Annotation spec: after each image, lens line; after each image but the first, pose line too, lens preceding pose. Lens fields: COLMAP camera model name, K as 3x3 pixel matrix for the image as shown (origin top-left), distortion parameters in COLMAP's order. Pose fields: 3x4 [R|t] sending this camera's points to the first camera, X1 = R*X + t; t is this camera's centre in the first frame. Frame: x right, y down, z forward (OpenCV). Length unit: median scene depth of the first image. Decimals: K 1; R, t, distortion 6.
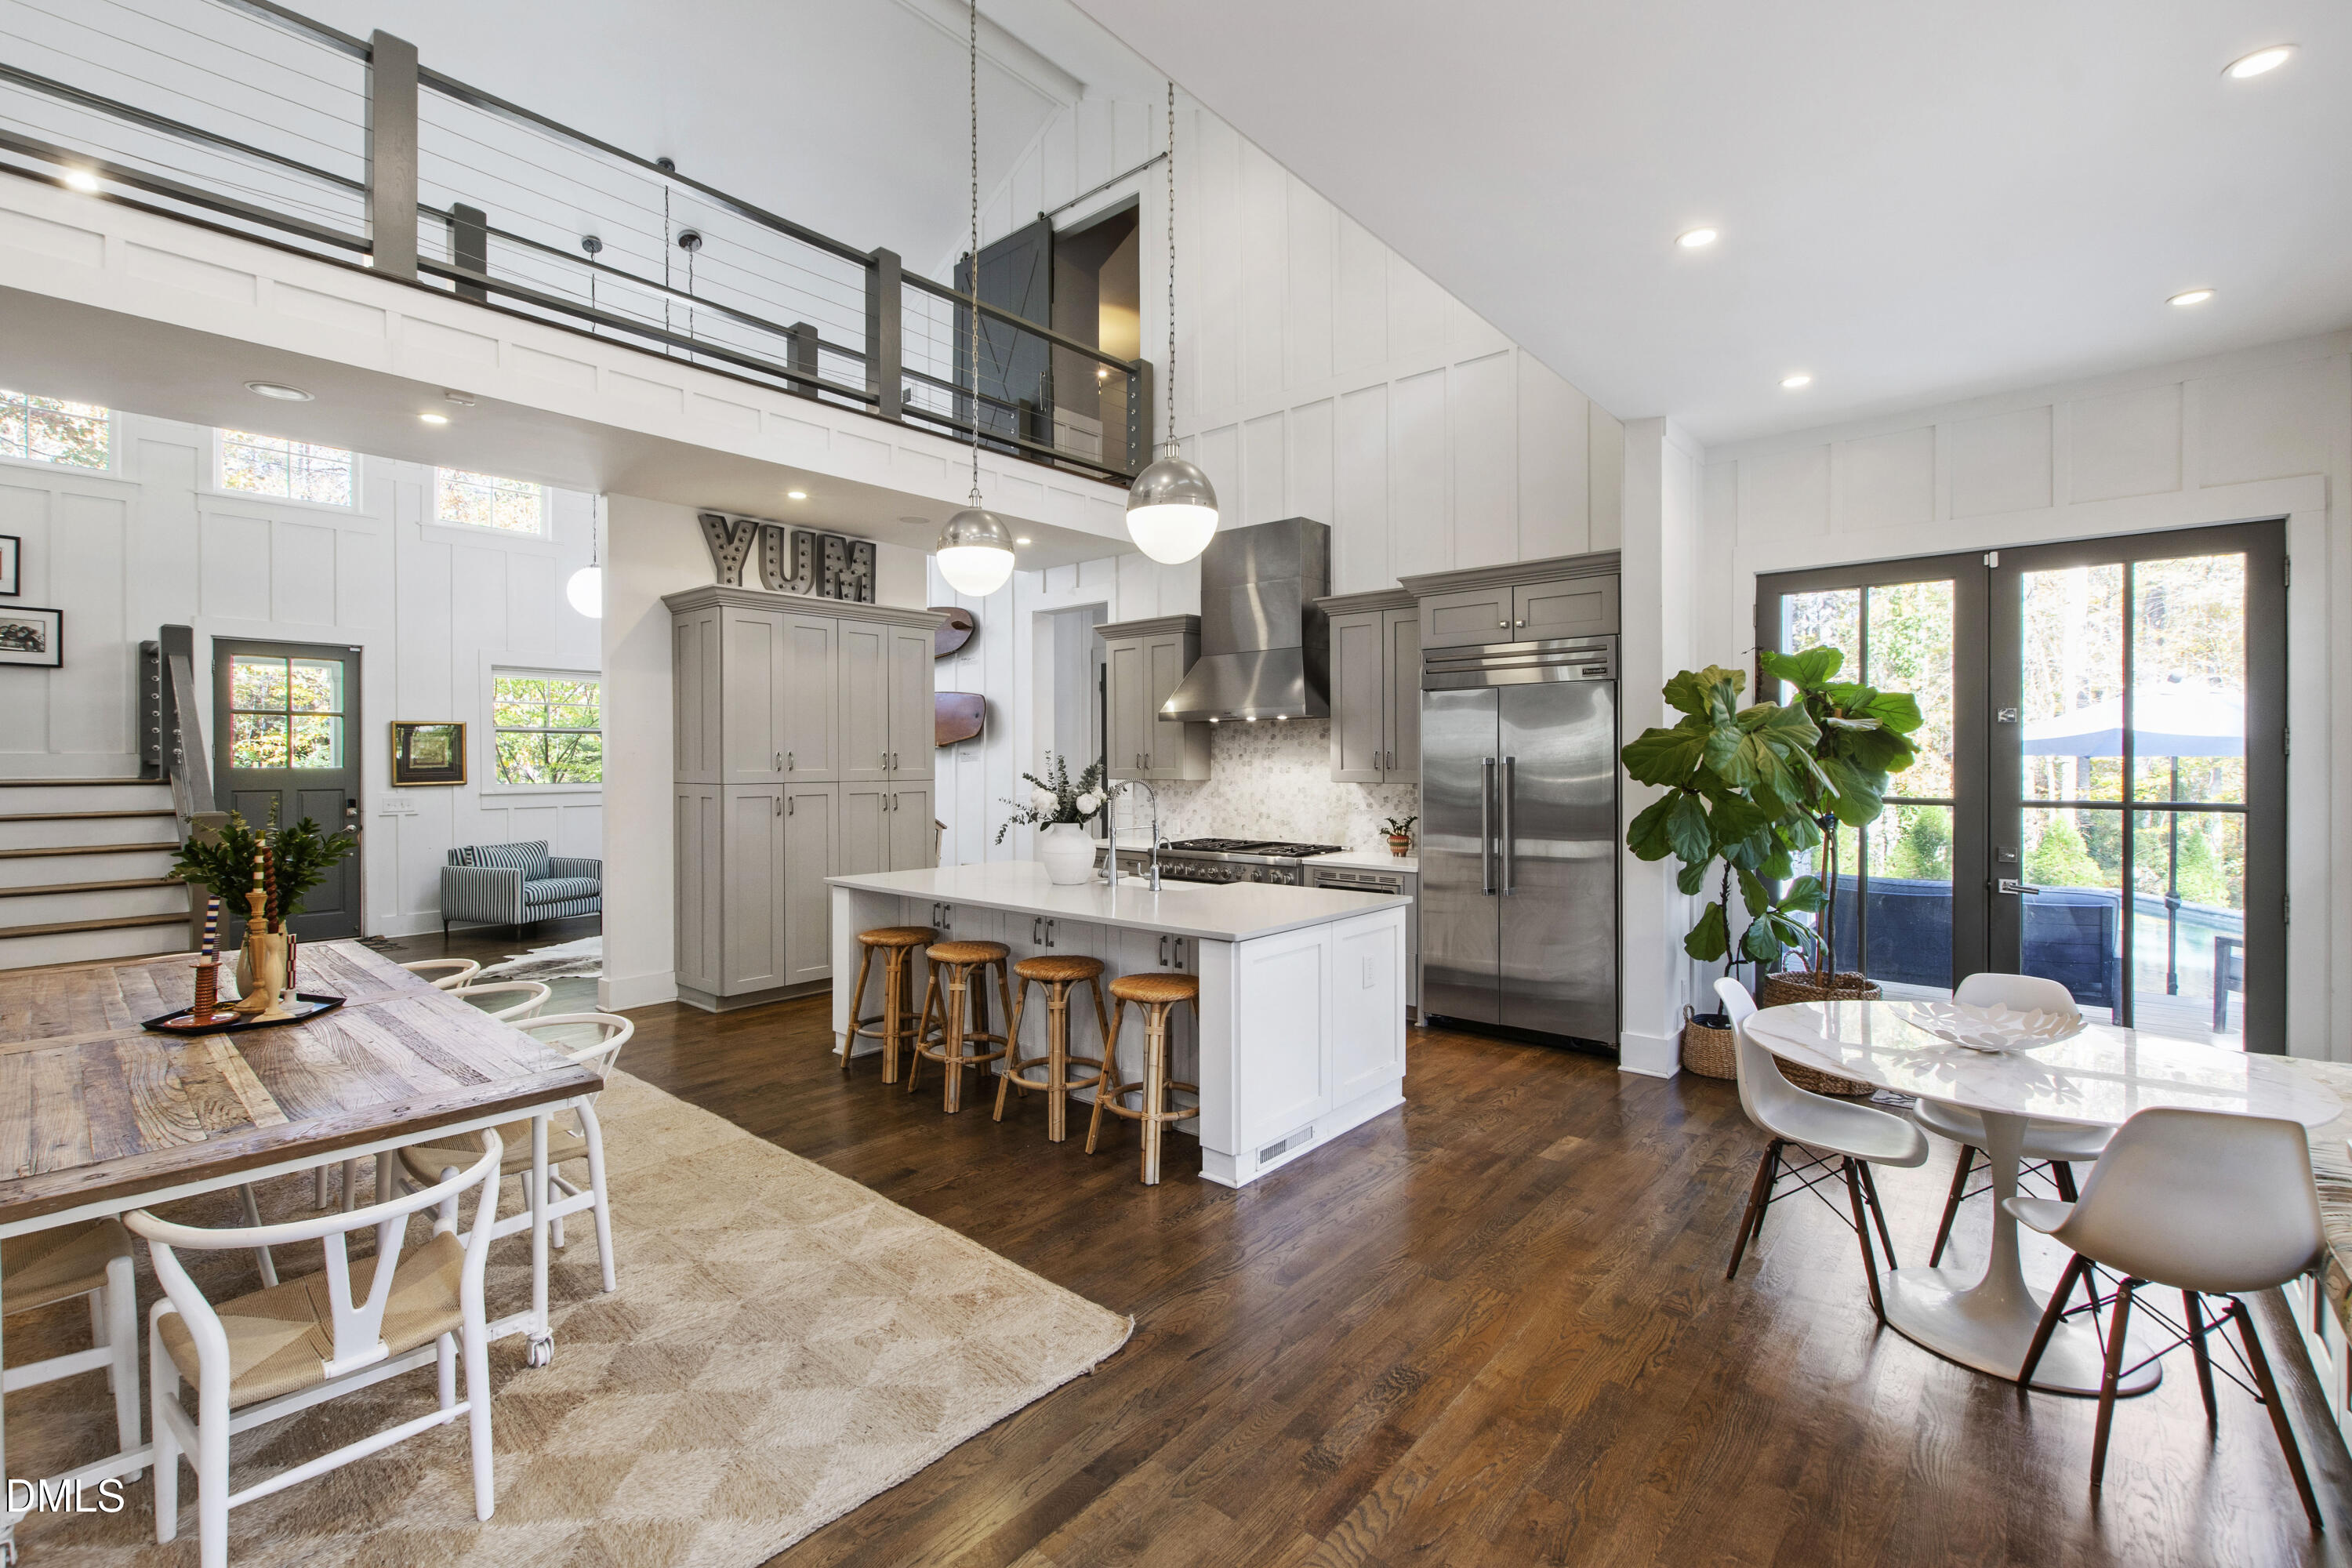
lens RADIAL K [[1031.9, 0, 1161.5], [0, 1031.9, 763.6], [0, 0, 1]] dist [0.004982, -0.000509]
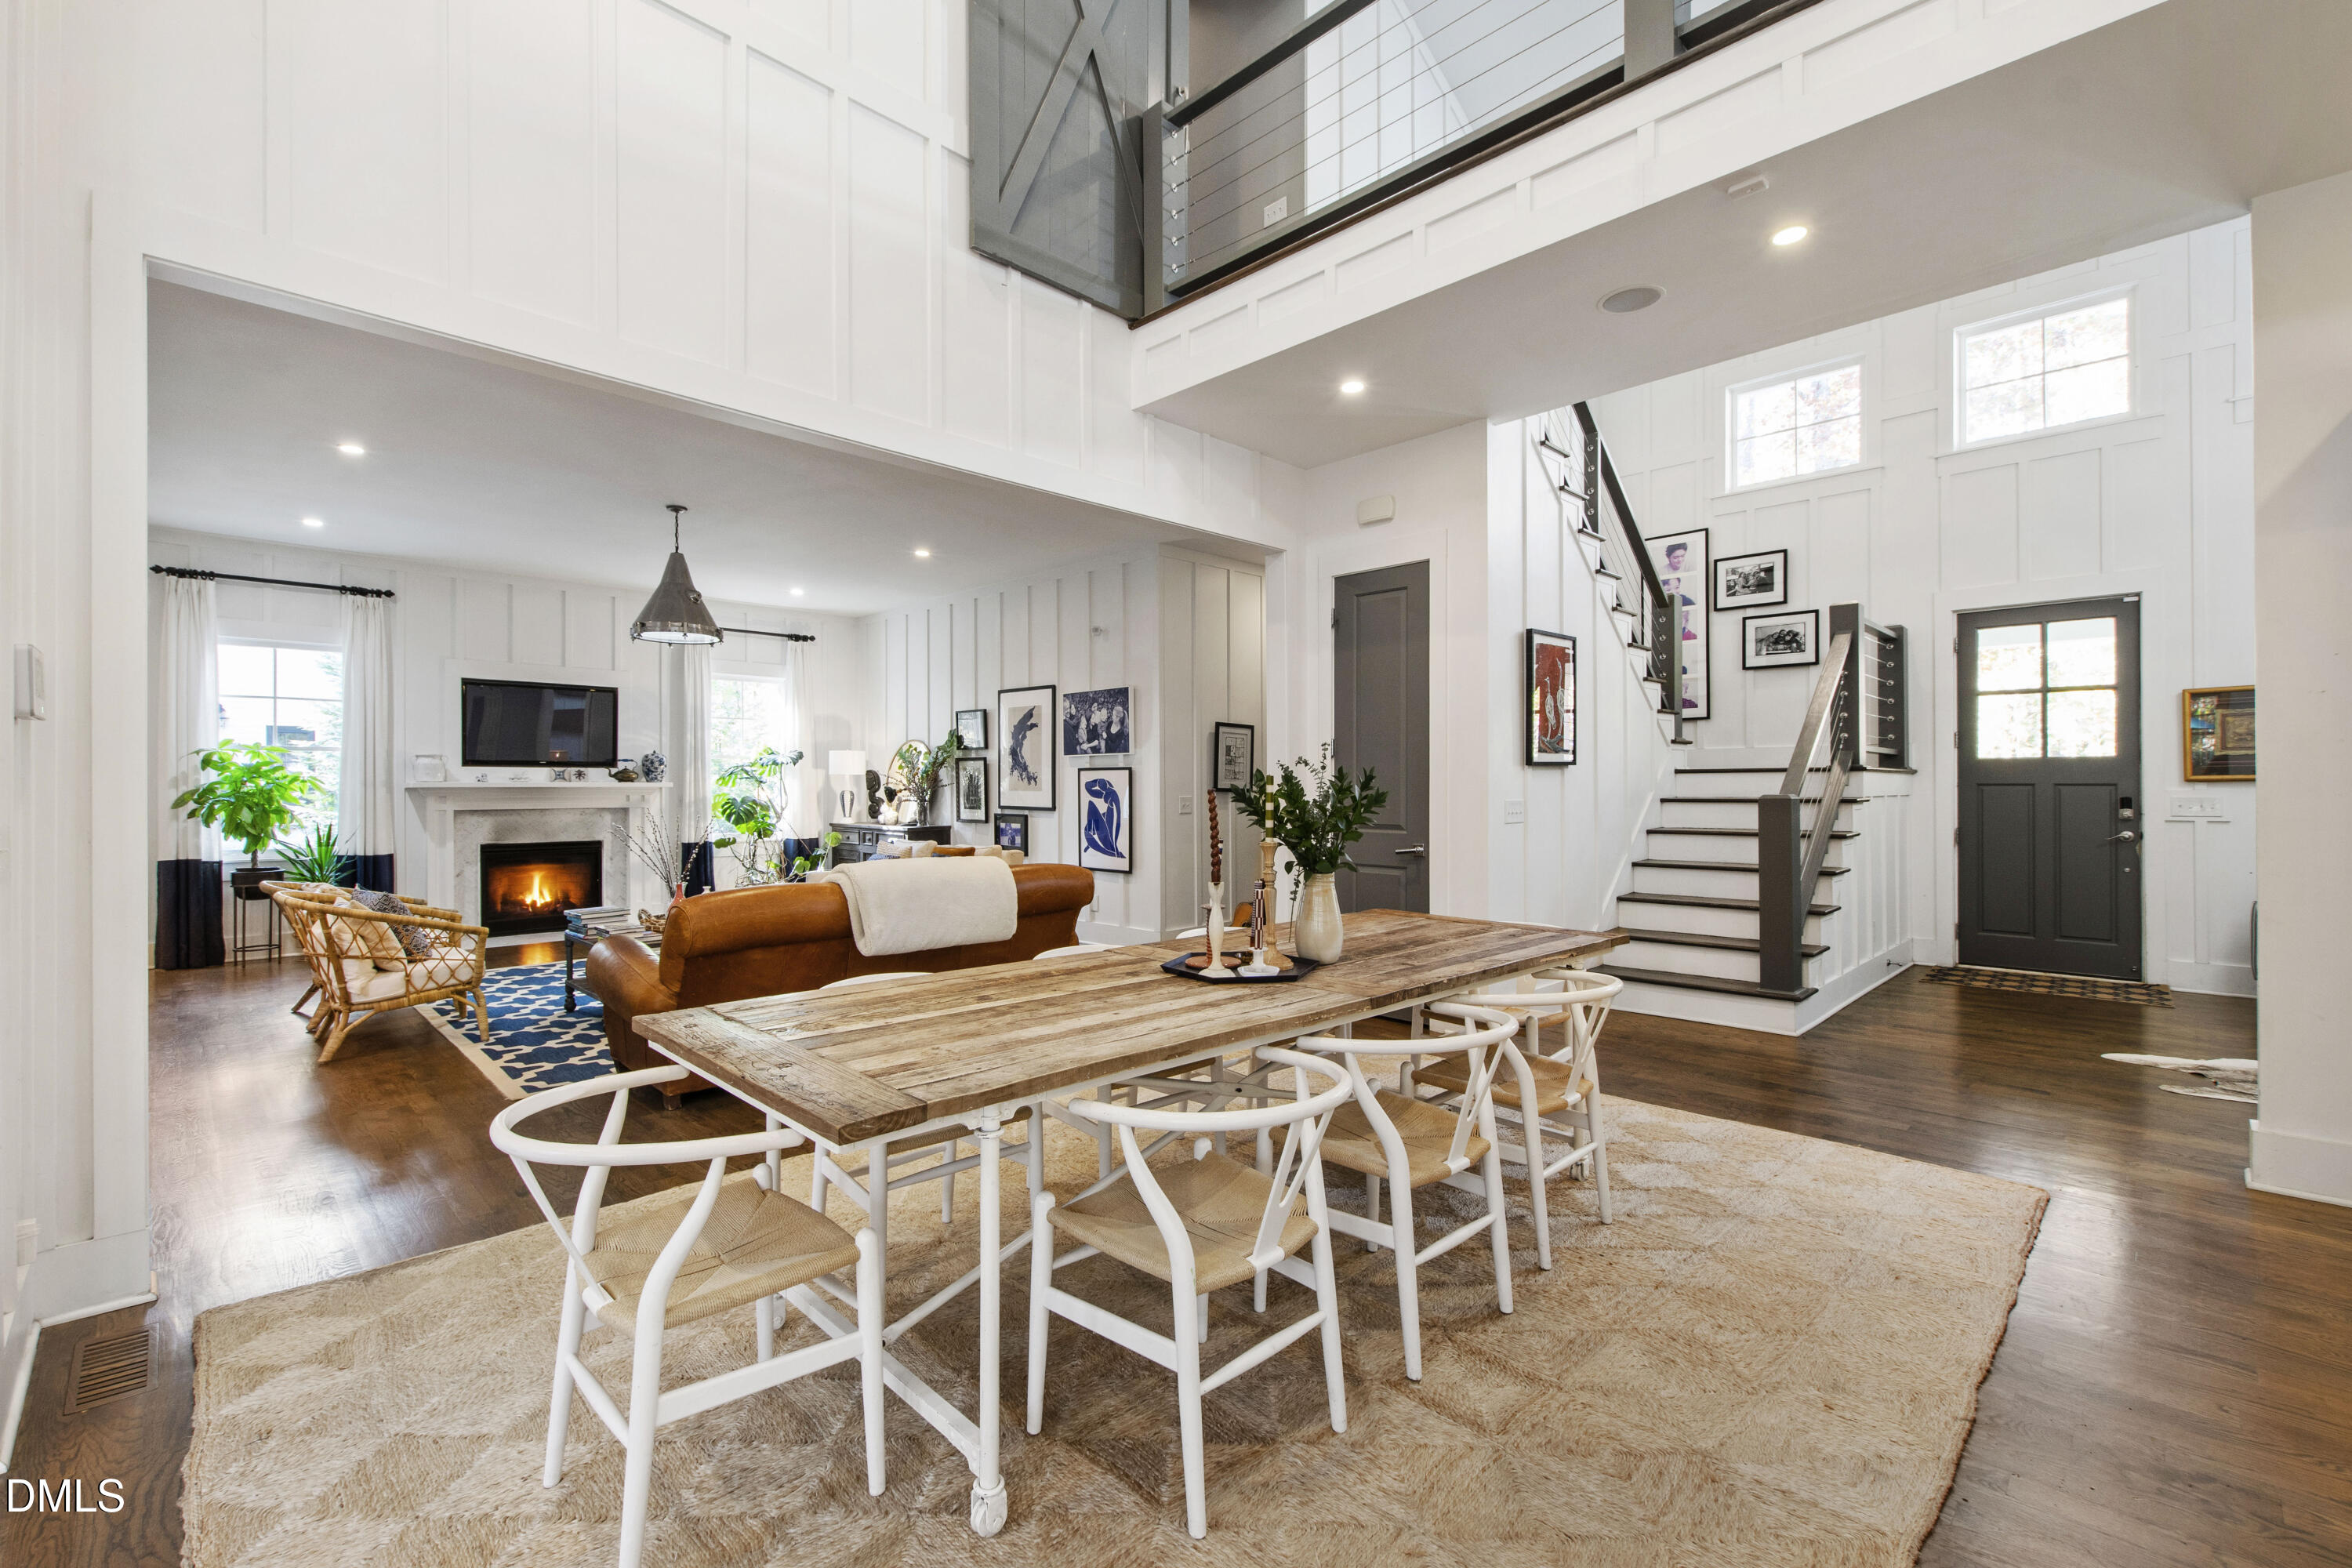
lens RADIAL K [[1012.5, 0, 1151.2], [0, 1012.5, 785.6], [0, 0, 1]] dist [0.001657, -0.000929]
pose [[-0.083145, -0.002020, -0.996535, 0.014903], [0.000447, 0.999998, -0.002065, 0.028927], [0.996537, -0.000617, -0.083144, 0.374517]]
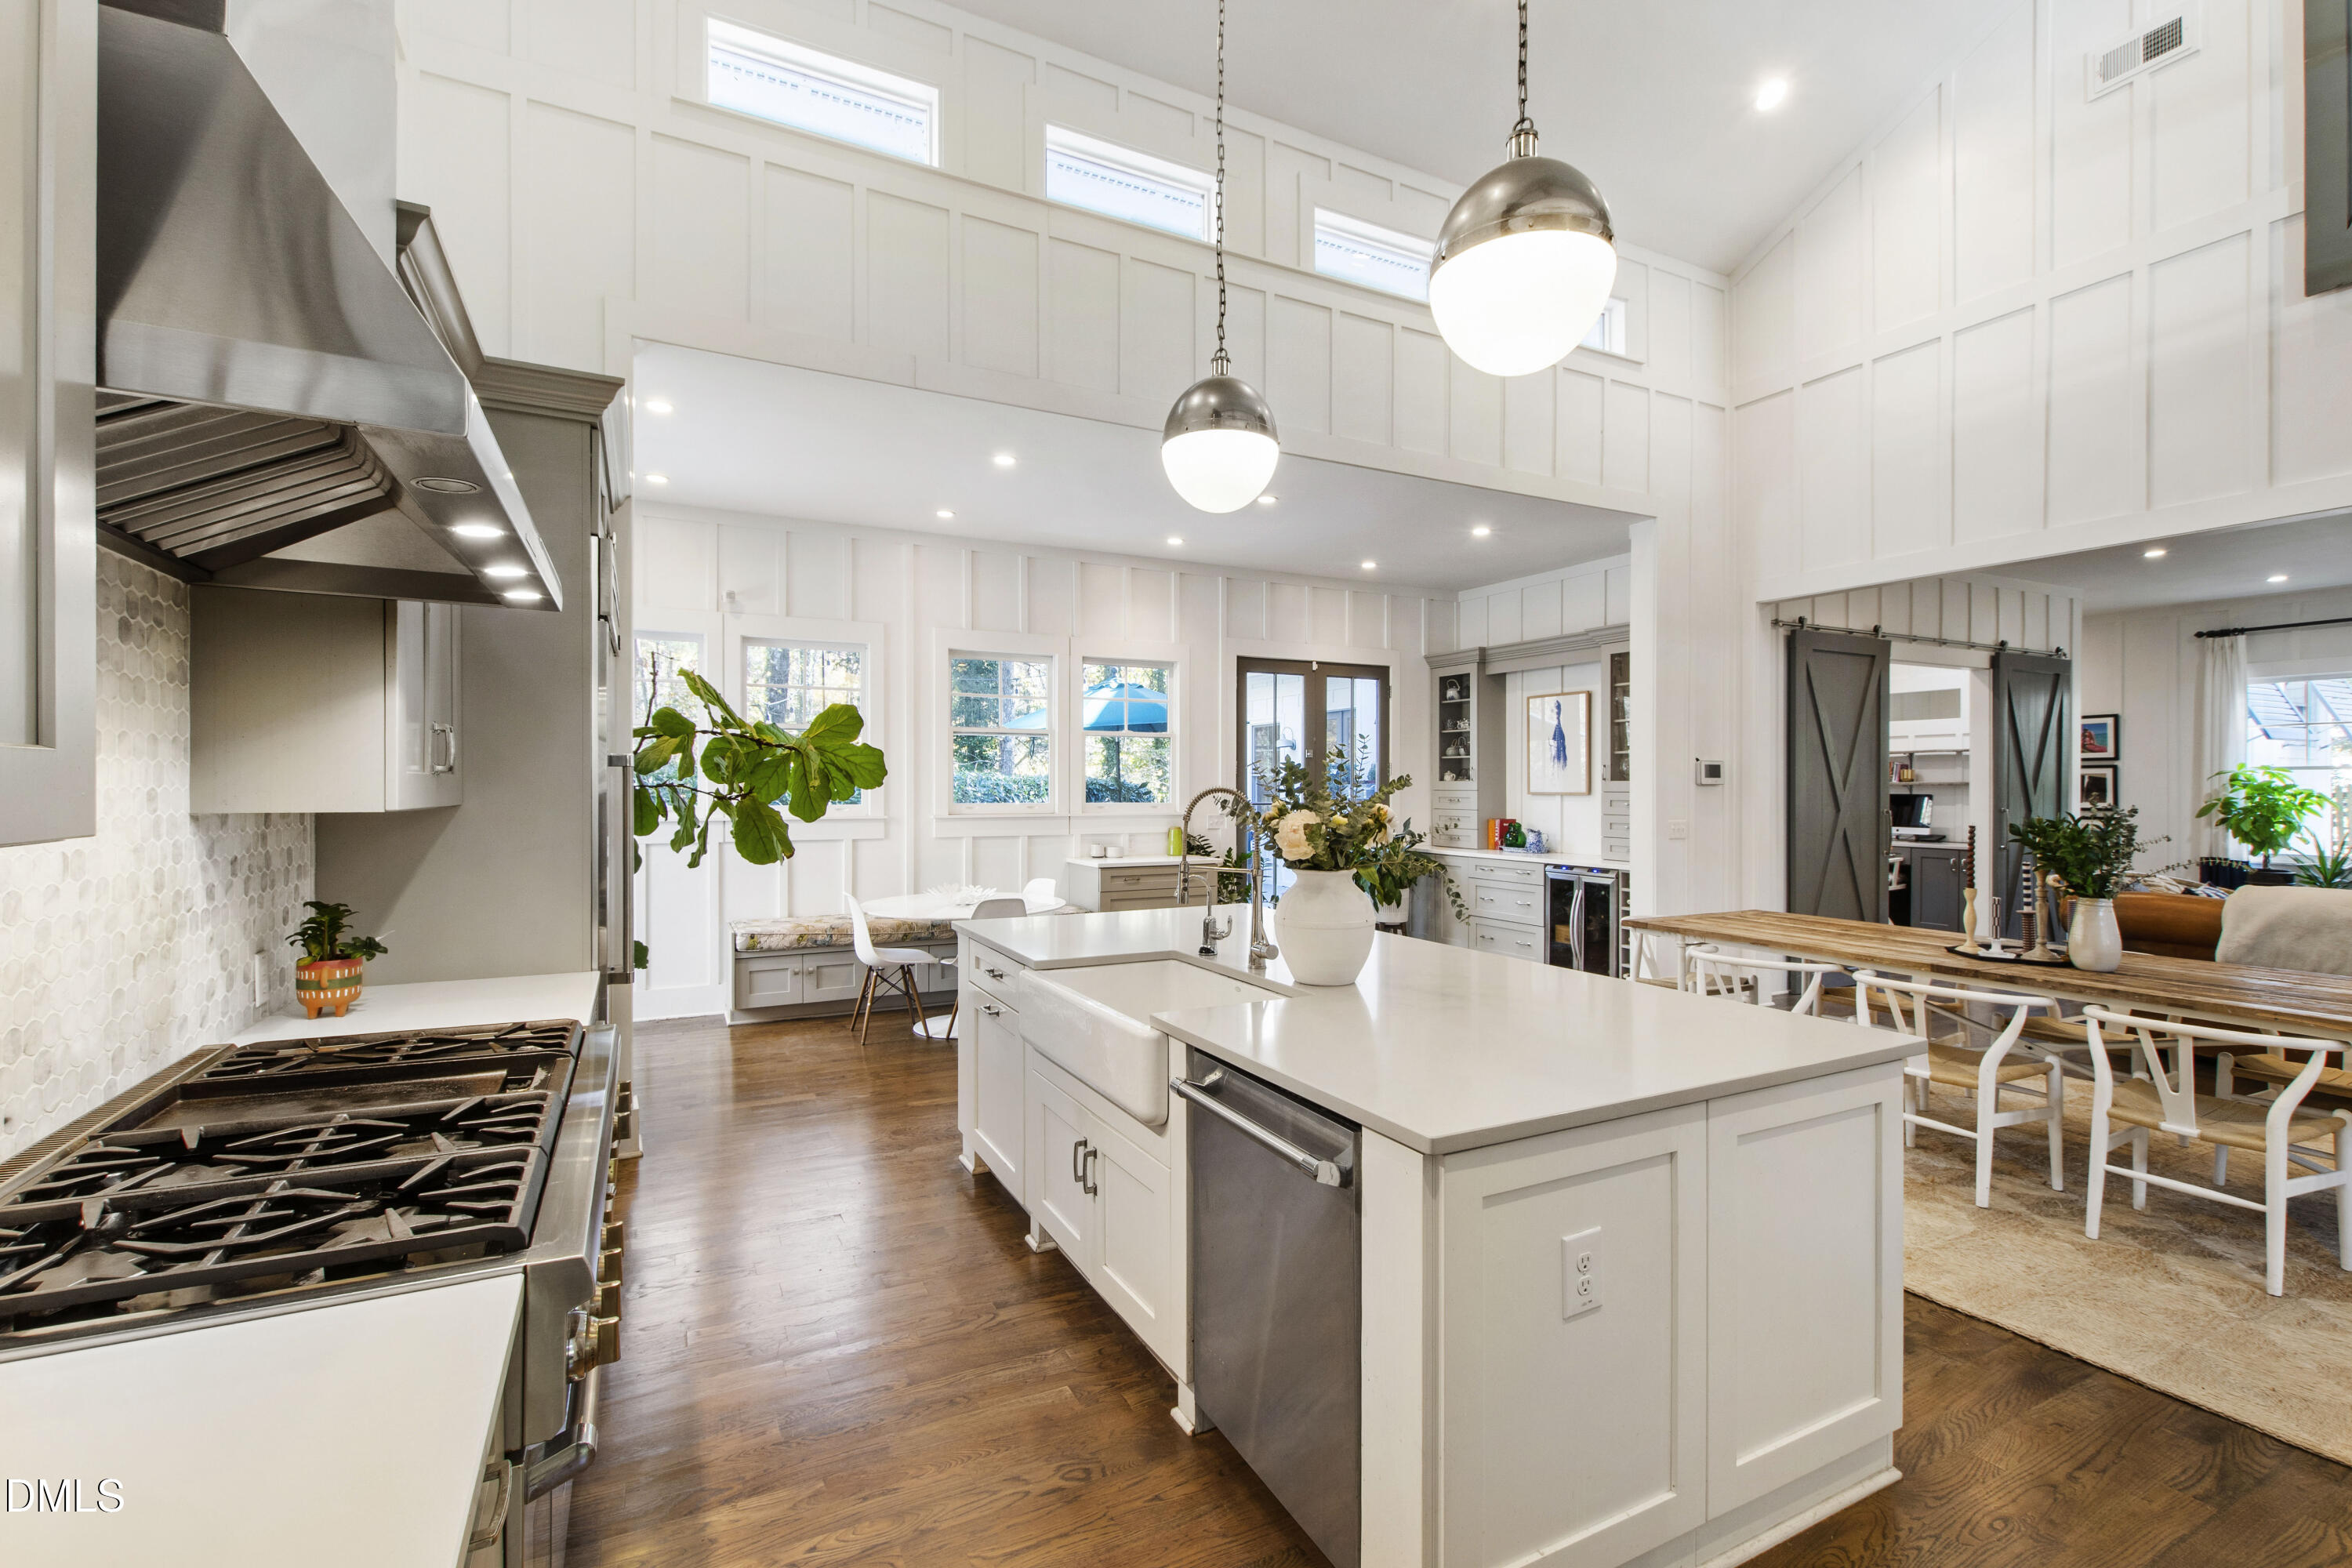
lens RADIAL K [[1004.3, 0, 1163.7], [0, 1004.3, 791.4], [0, 0, 1]] dist [0.002091, -0.000359]
pose [[-0.924684, -0.003033, 0.380724, -0.138219], [-0.000306, 0.999974, 0.007223, 0.009222], [-0.380736, 0.006563, -0.924661, 0.959968]]
